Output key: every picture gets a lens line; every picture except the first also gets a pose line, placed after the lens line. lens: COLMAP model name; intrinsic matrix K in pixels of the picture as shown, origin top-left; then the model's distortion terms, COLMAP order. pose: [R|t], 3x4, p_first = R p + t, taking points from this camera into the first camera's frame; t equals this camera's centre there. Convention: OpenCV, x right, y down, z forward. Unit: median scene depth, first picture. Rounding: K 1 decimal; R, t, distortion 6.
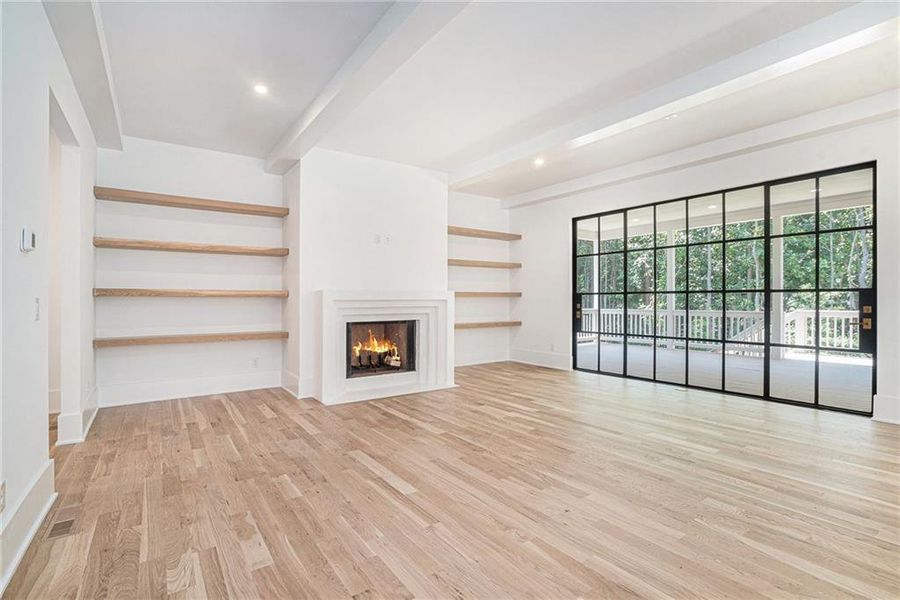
lens RADIAL K [[422.4, 0, 448.9], [0, 422.4, 303.7], [0, 0, 1]] dist [-0.039336, 0.010676]
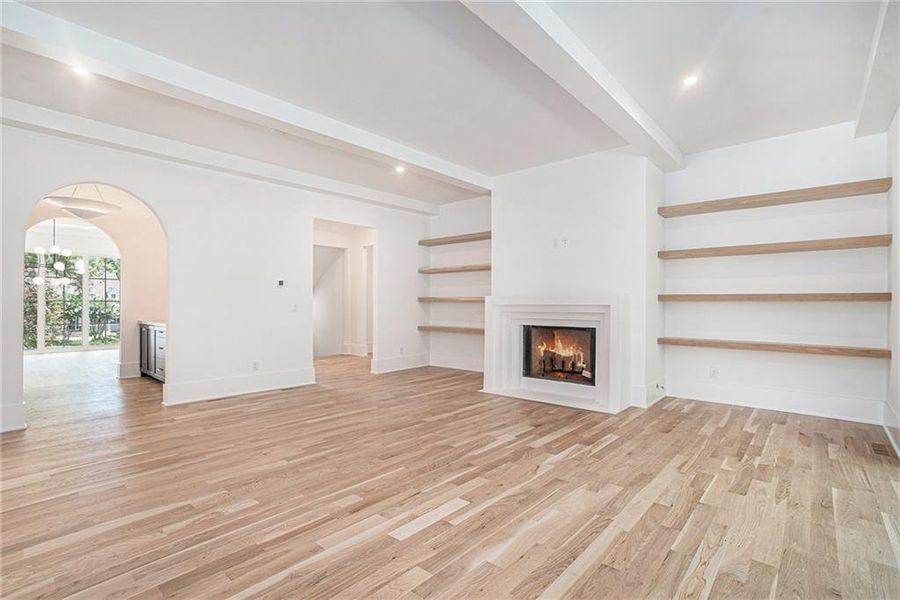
lens RADIAL K [[422.4, 0, 443.7], [0, 422.4, 307.3], [0, 0, 1]] dist [-0.039336, 0.010676]
pose [[0.225739, 0.009217, -0.974144, 1.000003], [-0.010596, 0.999919, 0.007005, -0.010702], [0.974130, 0.008741, 0.225818, 0.704613]]
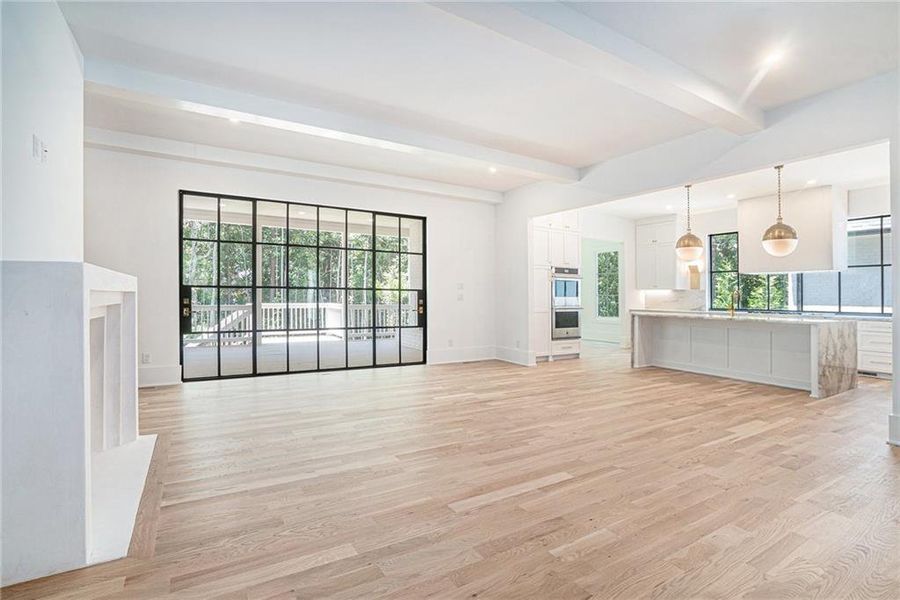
lens RADIAL K [[422.4, 0, 433.3], [0, 422.4, 302.2], [0, 0, 1]] dist [-0.039336, 0.010676]
pose [[0.099832, -0.008083, 0.994971, -0.730511], [-0.002289, 0.999962, 0.008354, -0.000252], [-0.995002, -0.003112, 0.099810, 0.759964]]
